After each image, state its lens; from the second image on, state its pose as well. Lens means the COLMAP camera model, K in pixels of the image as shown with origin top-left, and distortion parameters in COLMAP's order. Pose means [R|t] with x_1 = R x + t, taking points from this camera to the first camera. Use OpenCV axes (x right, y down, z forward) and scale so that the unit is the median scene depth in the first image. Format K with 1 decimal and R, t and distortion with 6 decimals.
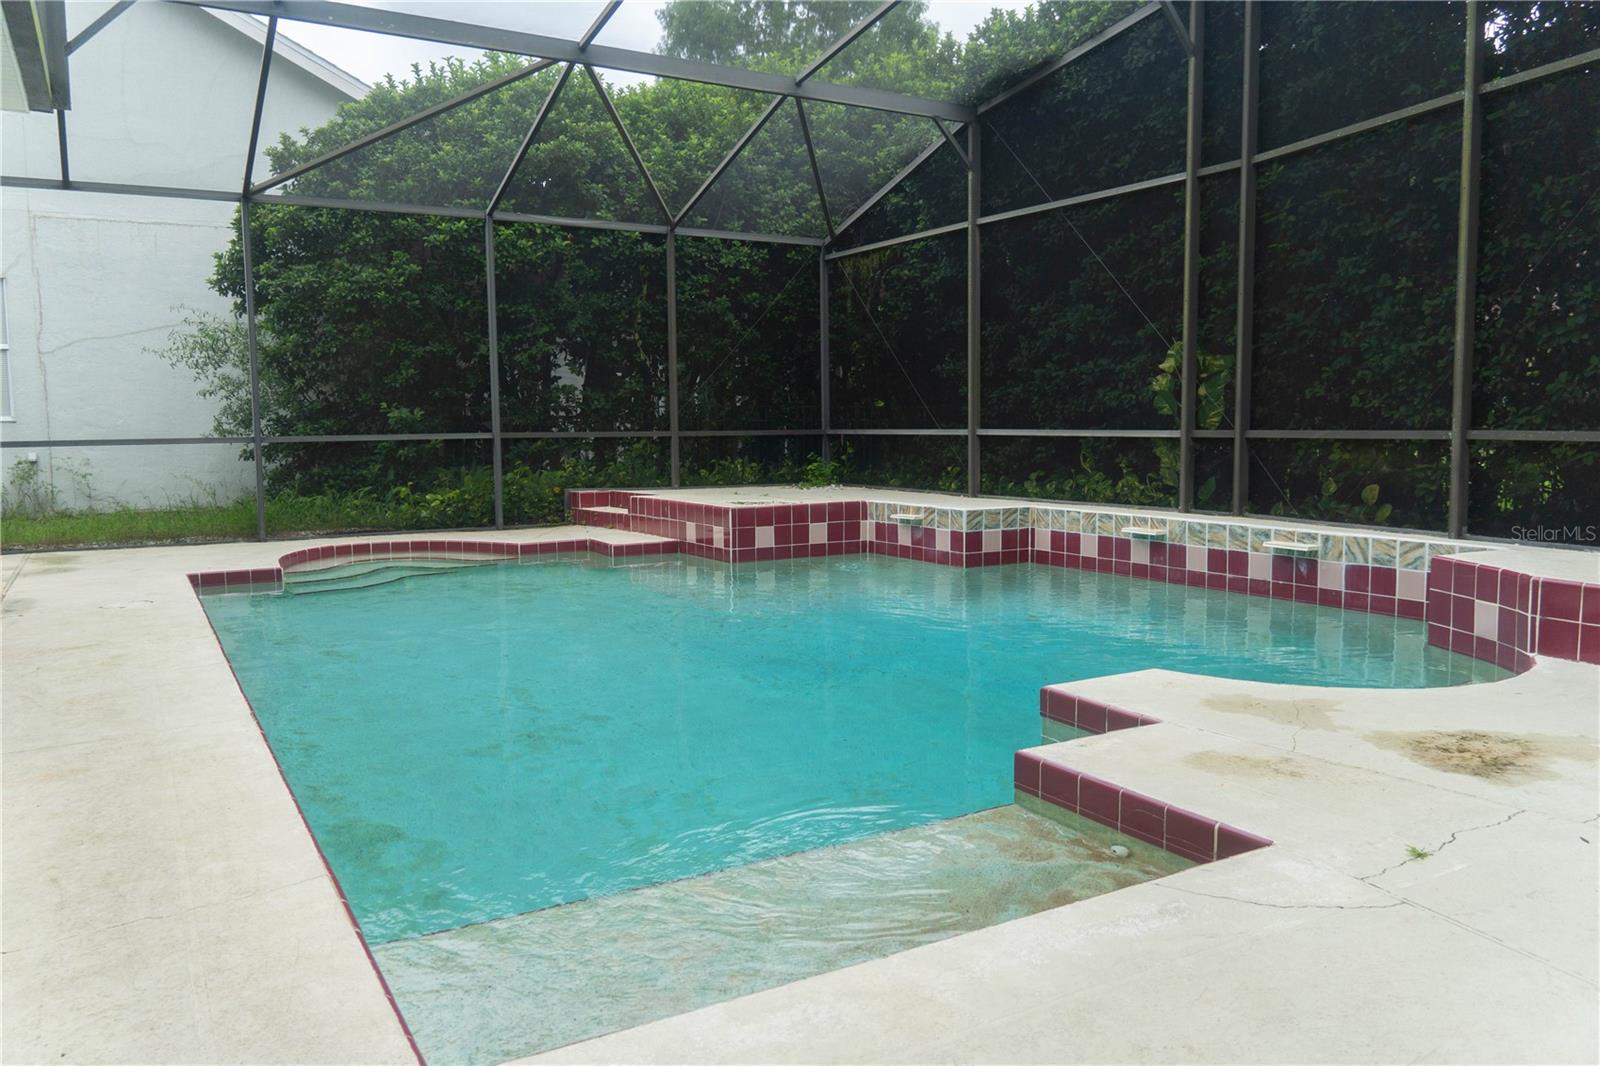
lens RADIAL K [[1196.6, 0, 800.0], [0, 1196.6, 533.0], [0, 0, 1]] dist [-0.008523, -0.003545]
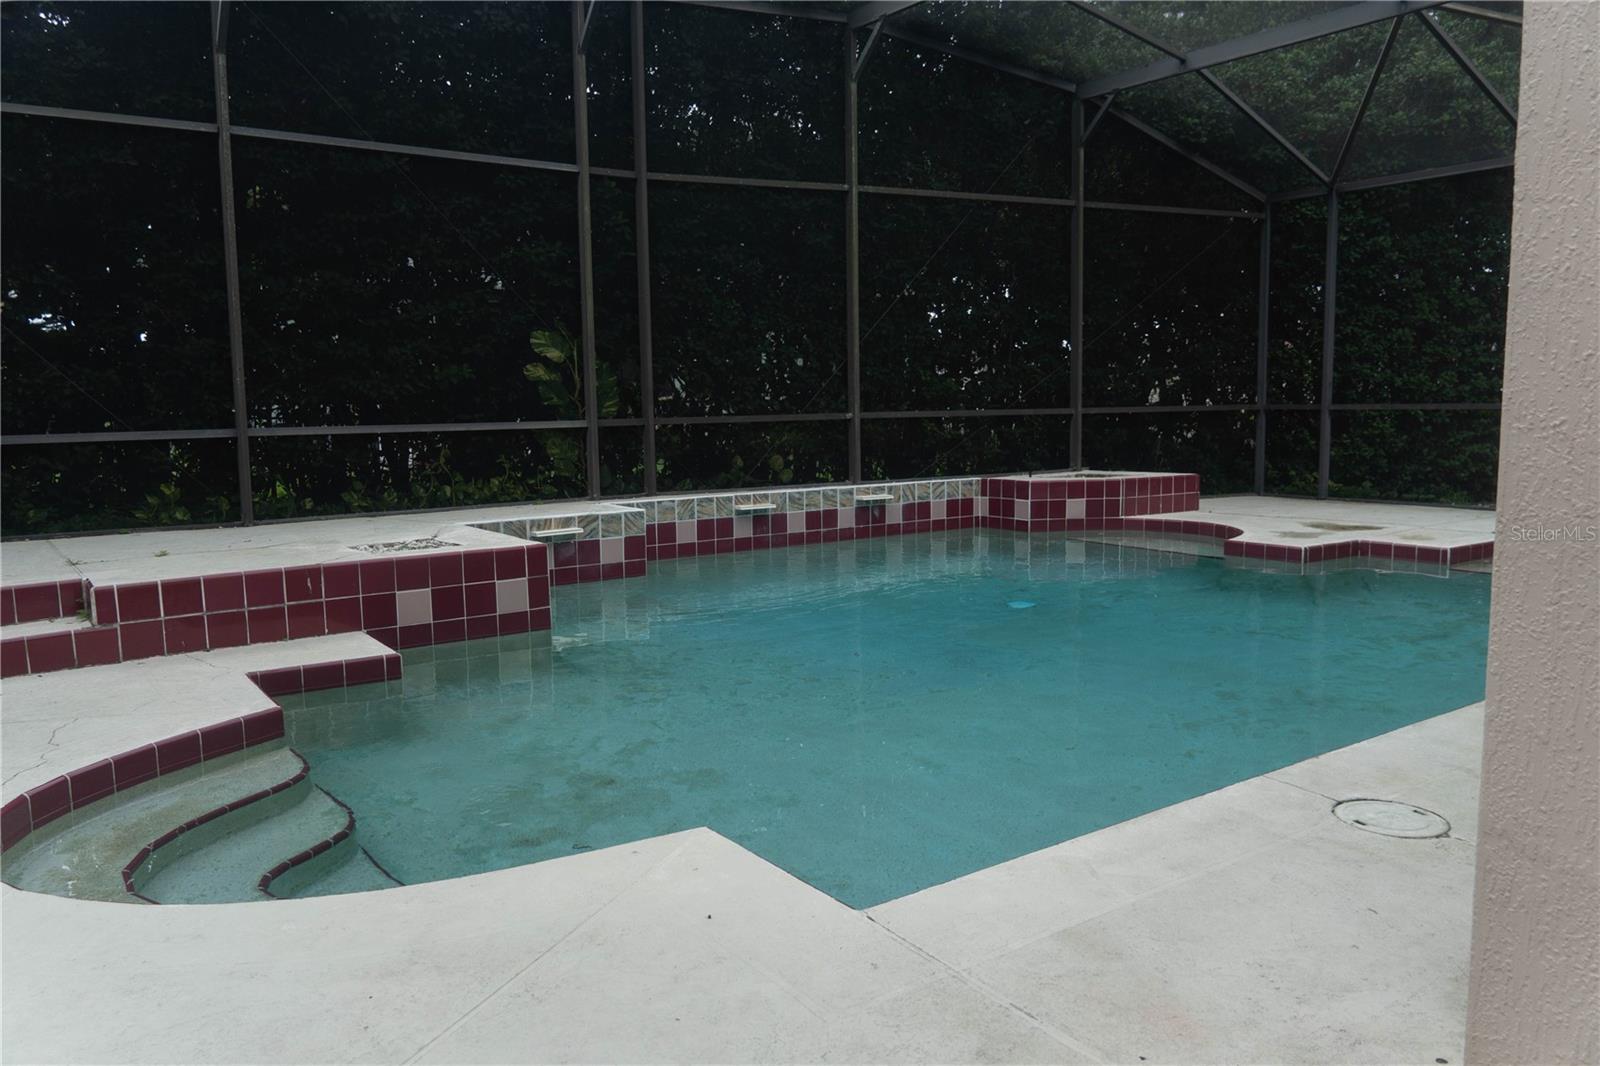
lens RADIAL K [[1196.6, 0, 800.0], [0, 1196.6, 533.0], [0, 0, 1]] dist [-0.008523, -0.003545]
pose [[-0.090731, -0.101793, 0.990659, -0.722998], [0.110558, 0.987584, 0.111602, -0.085268], [-0.989720, 0.119651, -0.078351, 0.919269]]
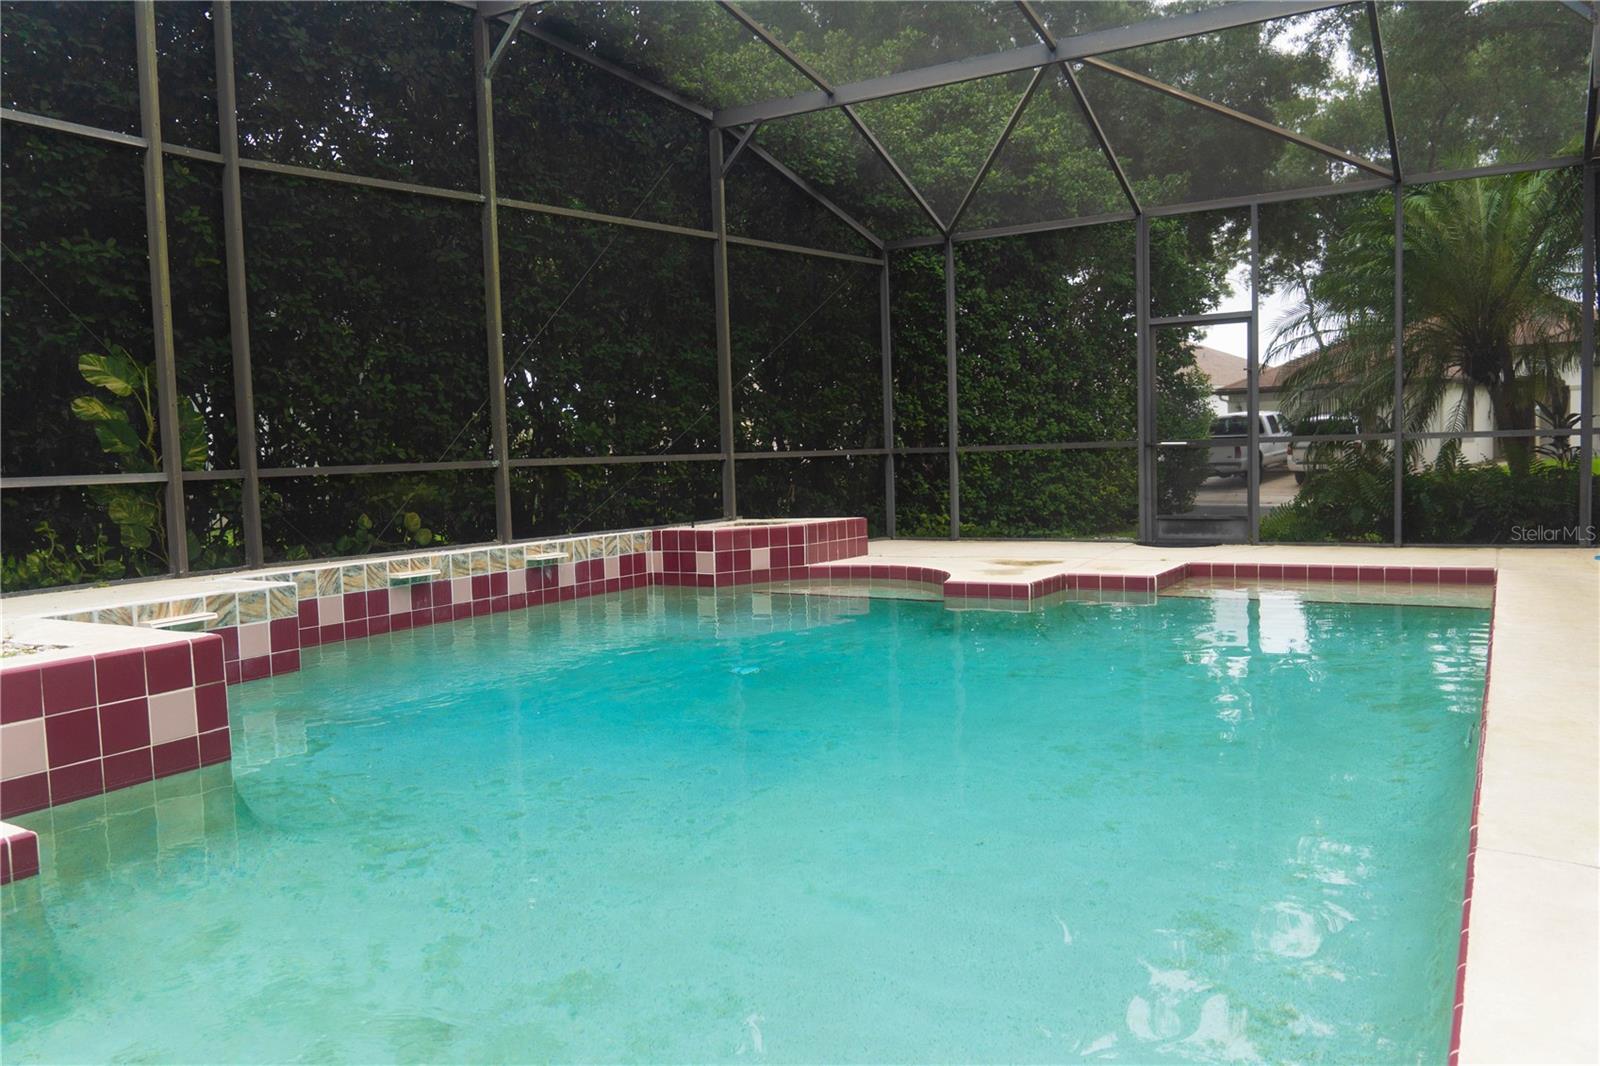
lens RADIAL K [[1190.6, 0, 800.0], [0, 1190.6, 533.0], [0, 0, 1]] dist [0.000845, -0.032560]
pose [[-0.484274, -0.035784, 0.874184, -0.552876], [0.117887, 0.987383, 0.105724, -0.080656], [-0.866938, 0.154254, -0.473946, 1.023478]]
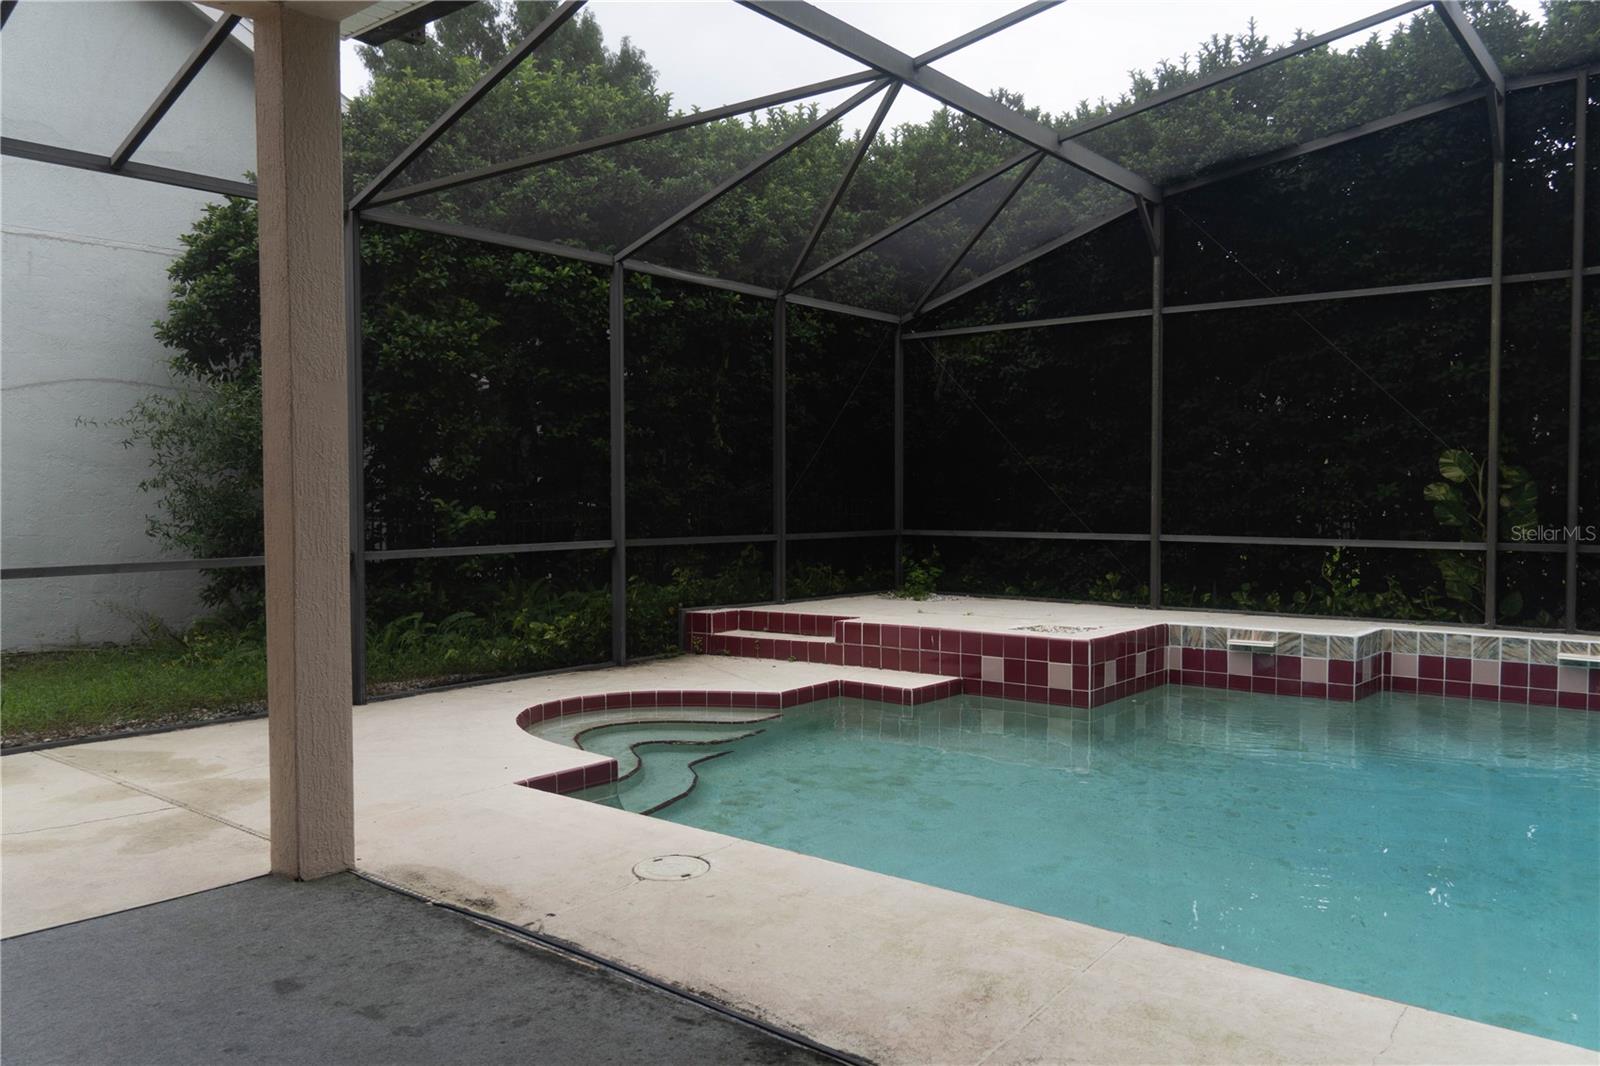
lens RADIAL K [[1196.6, 0, 800.0], [0, 1196.6, 533.0], [0, 0, 1]] dist [-0.008523, -0.003545]
pose [[0.935357, -0.002898, 0.353693, -0.537048], [0.024465, 0.998102, -0.056522, -0.053641], [-0.352858, 0.061522, 0.933652, 0.302461]]
